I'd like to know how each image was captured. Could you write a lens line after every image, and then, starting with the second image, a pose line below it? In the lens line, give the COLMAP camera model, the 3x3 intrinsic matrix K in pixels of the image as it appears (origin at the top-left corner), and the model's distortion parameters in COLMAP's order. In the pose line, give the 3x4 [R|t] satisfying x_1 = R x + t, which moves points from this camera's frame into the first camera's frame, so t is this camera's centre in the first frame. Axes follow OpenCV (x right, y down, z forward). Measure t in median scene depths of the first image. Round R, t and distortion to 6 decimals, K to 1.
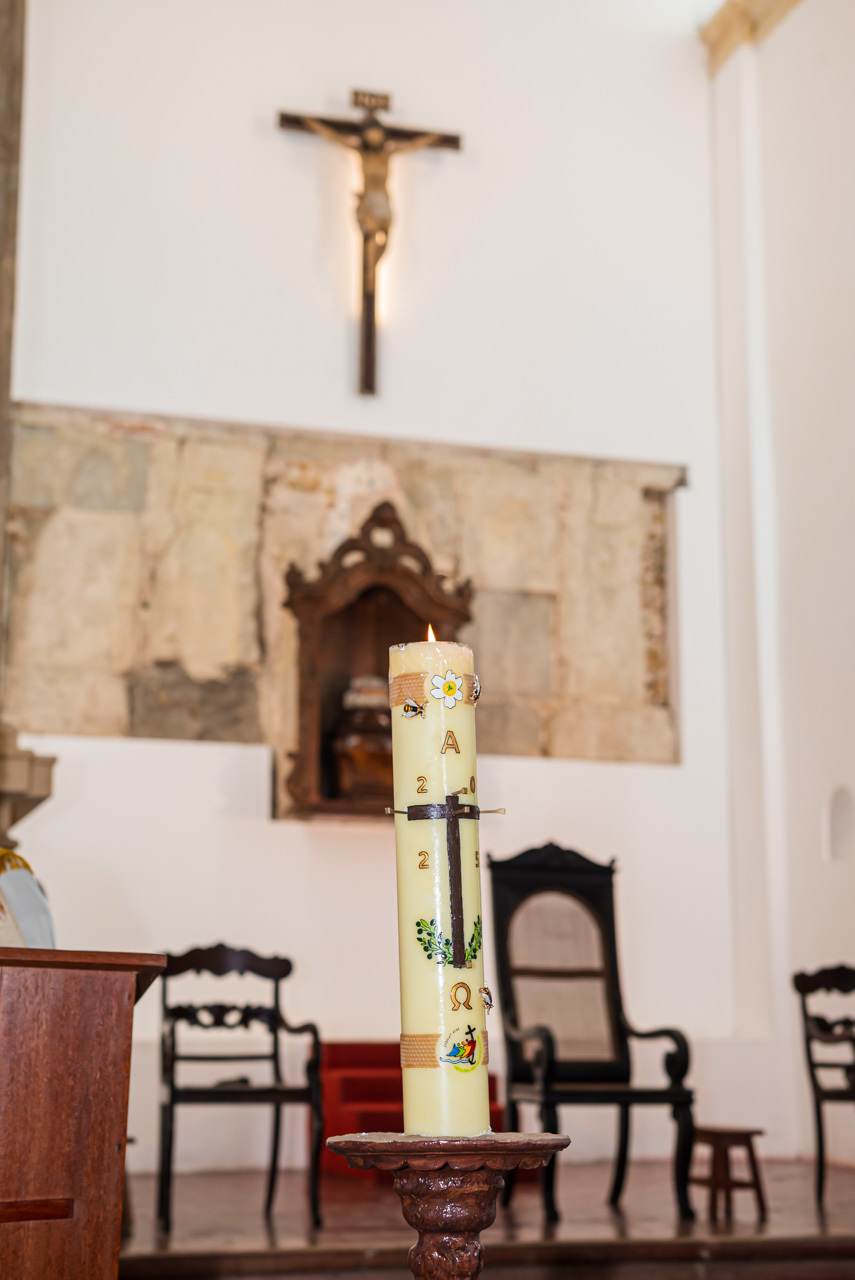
lens RADIAL K [[1874.3, 0, 432.5], [0, 1874.3, 634.9], [0, 0, 1]] dist [0.027393, 0.000000]
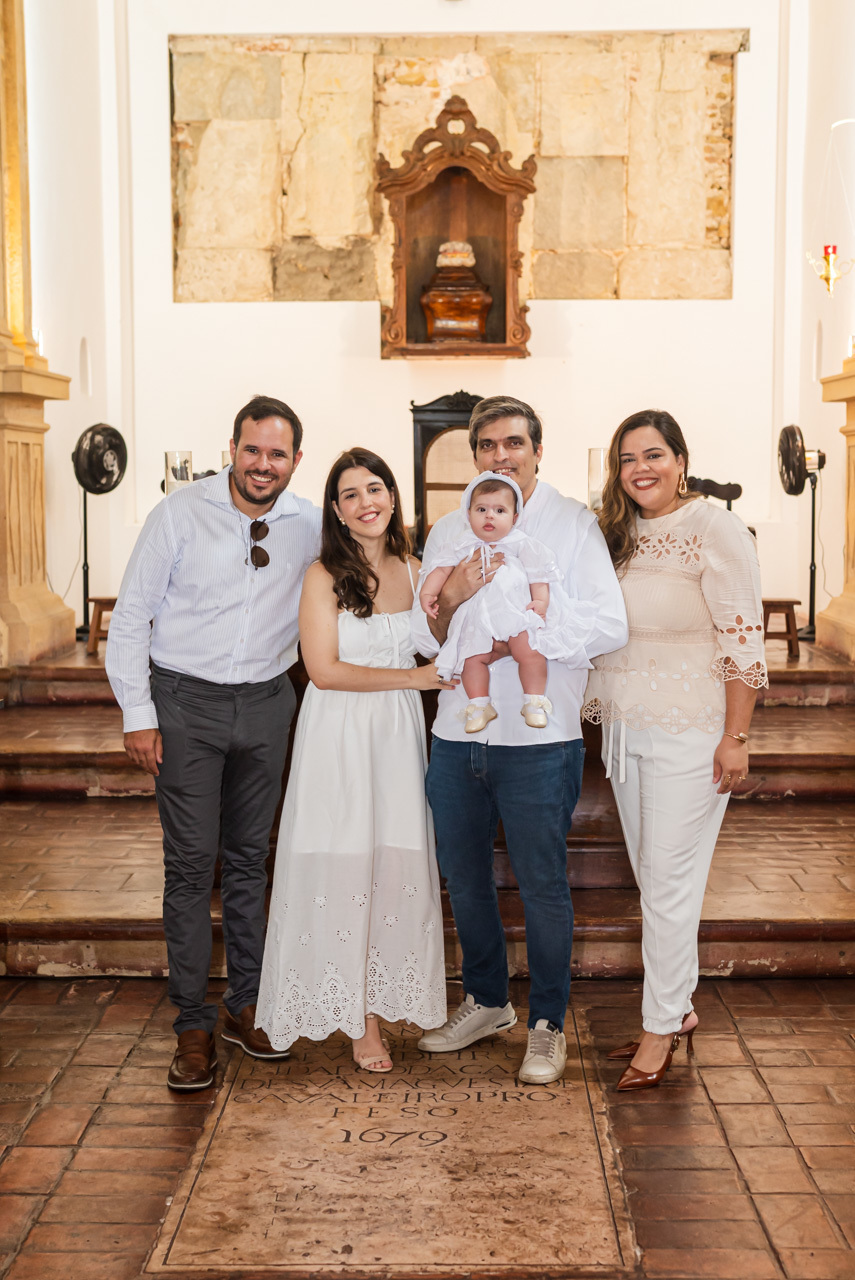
lens RADIAL K [[1874.3, 0, 421.7], [0, 1874.3, 632.3], [0, 0, 1]] dist [0.027393, 0.000000]
pose [[0.950716, 0.018977, -0.309480, 0.336556], [0.069298, 0.959873, 0.271738, -0.068959], [0.302219, -0.279792, 0.911252, -0.223971]]
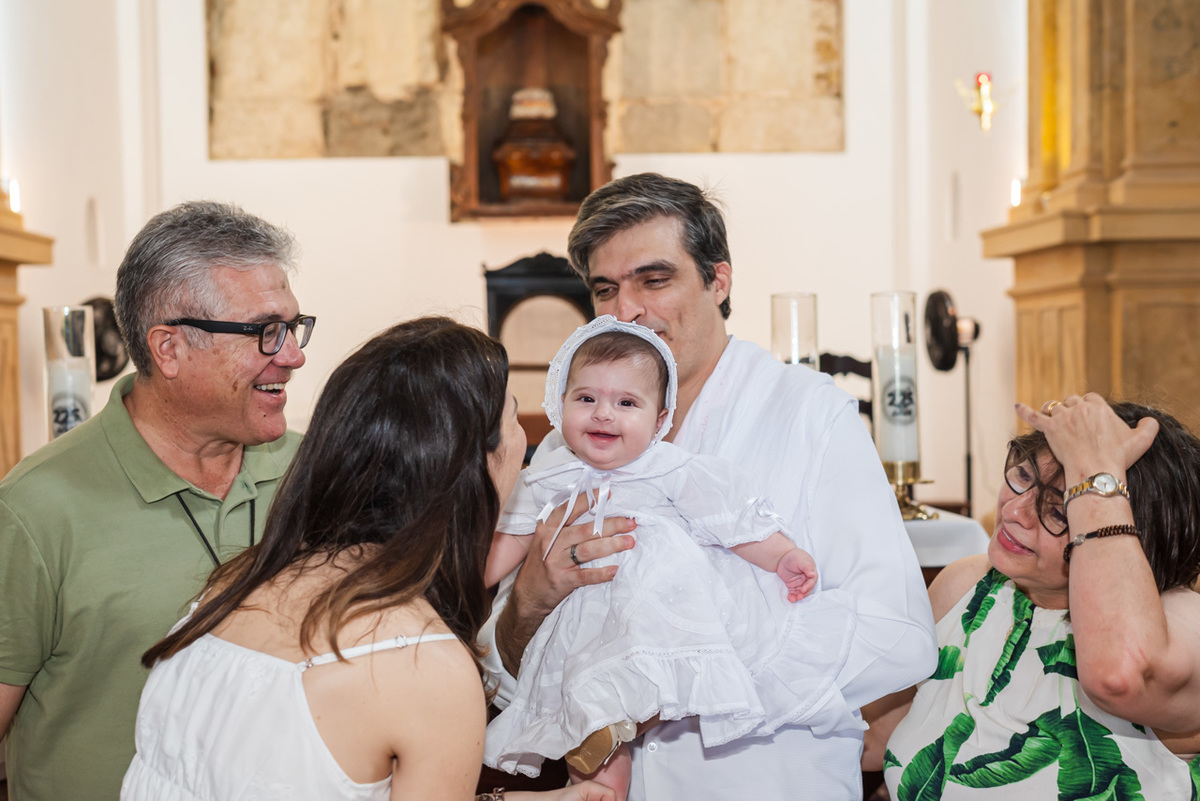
lens RADIAL K [[1757.1, 0, 591.3], [0, 1757.1, 390.1], [0, 0, 1]] dist [0.027393, 0.000000]
pose [[0.965146, -0.015158, -0.261271, 0.265019], [0.072490, 0.974745, 0.211229, -0.020941], [0.251471, -0.222806, 0.941870, -0.003148]]
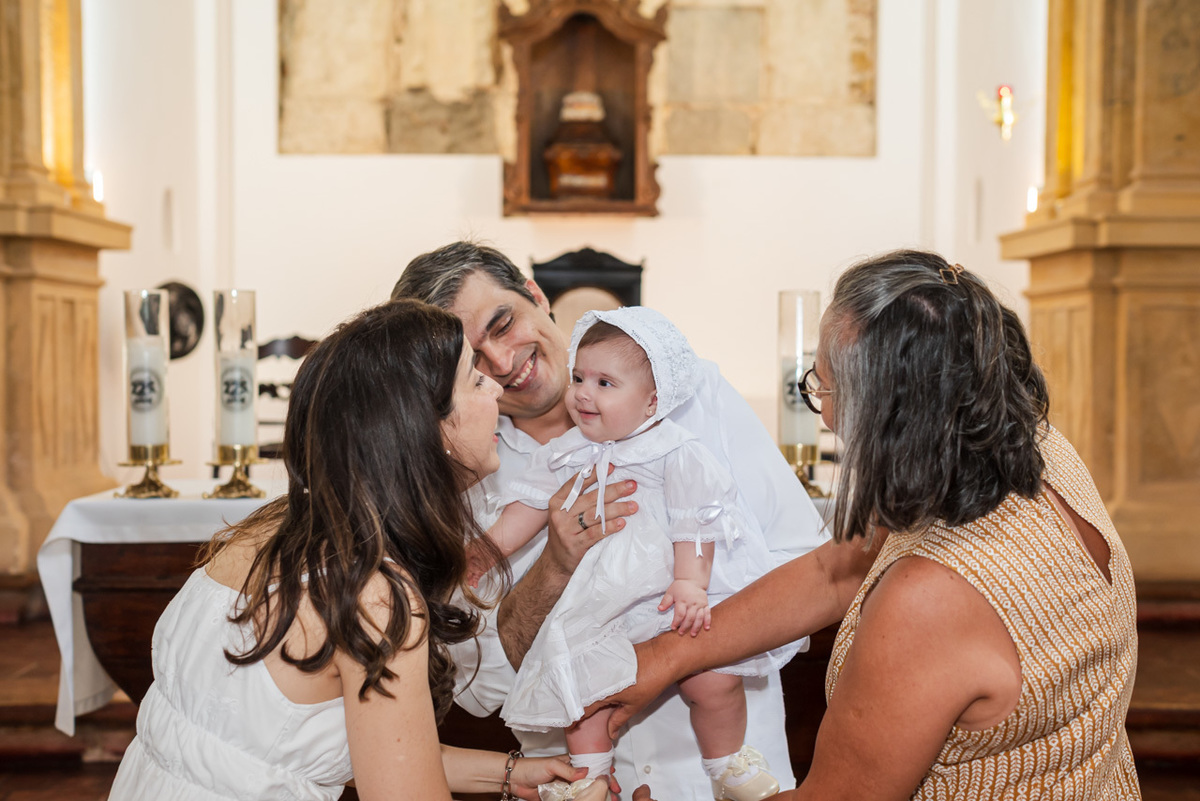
lens RADIAL K [[1680.9, 0, 600.0], [0, 1680.9, 379.8], [0, 0, 1]] dist [0.034820, 0.000000]
pose [[0.958941, 0.004793, -0.283566, 0.273732], [0.057445, 0.975849, 0.210757, -0.023577], [0.277728, -0.218393, 0.935506, -0.017938]]
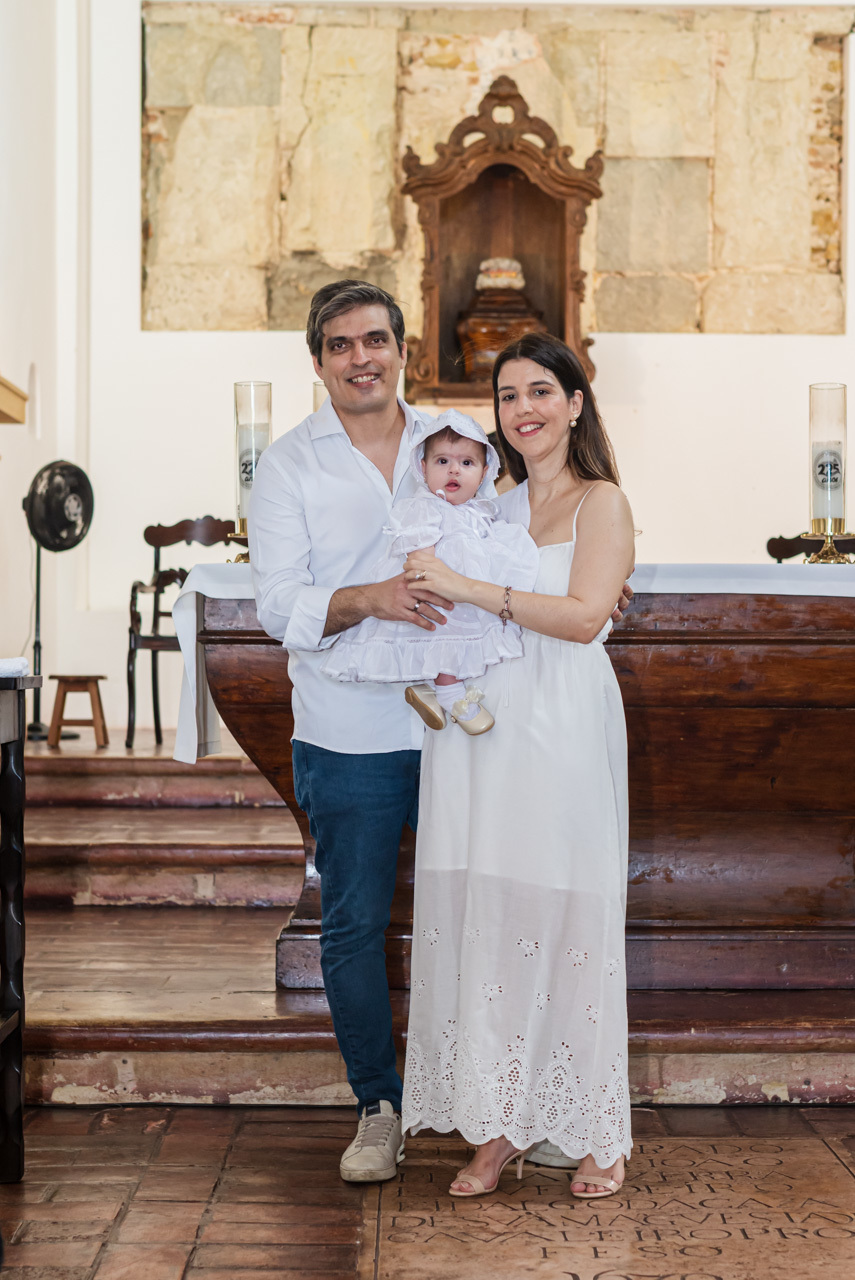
lens RADIAL K [[2296.1, 0, 457.3], [0, 2296.1, 624.0], [0, 0, 1]] dist [0.013933, 0.000000]
pose [[0.961341, -0.001830, -0.275356, 0.278824], [0.055785, 0.980536, 0.188246, -0.017936], [0.269652, -0.196330, 0.942731, -0.194909]]
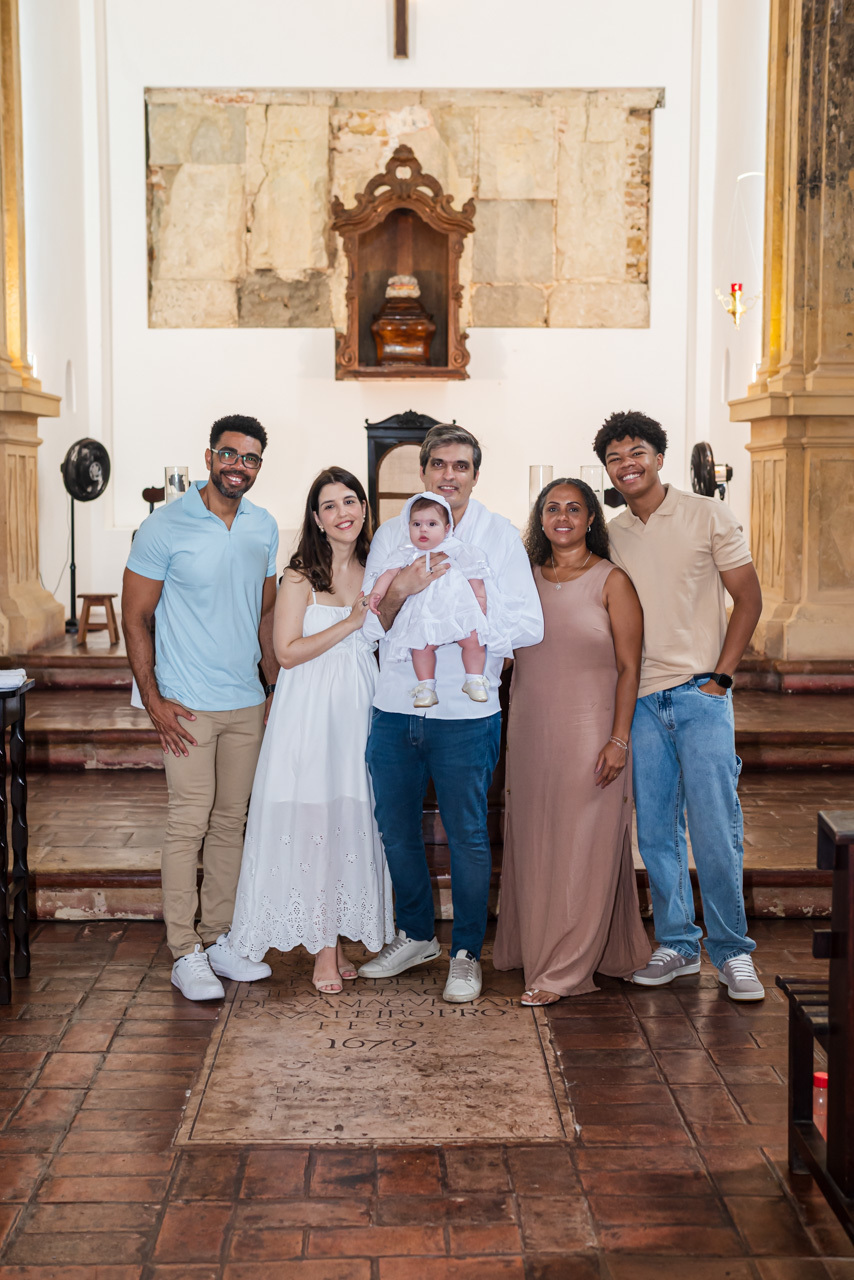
lens RADIAL K [[1740.7, 0, 406.7], [0, 1740.7, 623.5], [0, 0, 1]] dist [0.013565, 0.000000]
pose [[0.958553, 0.019441, -0.284249, 0.341458], [0.060909, 0.960622, 0.271099, -0.079347], [0.278326, -0.277176, 0.919624, -0.264341]]
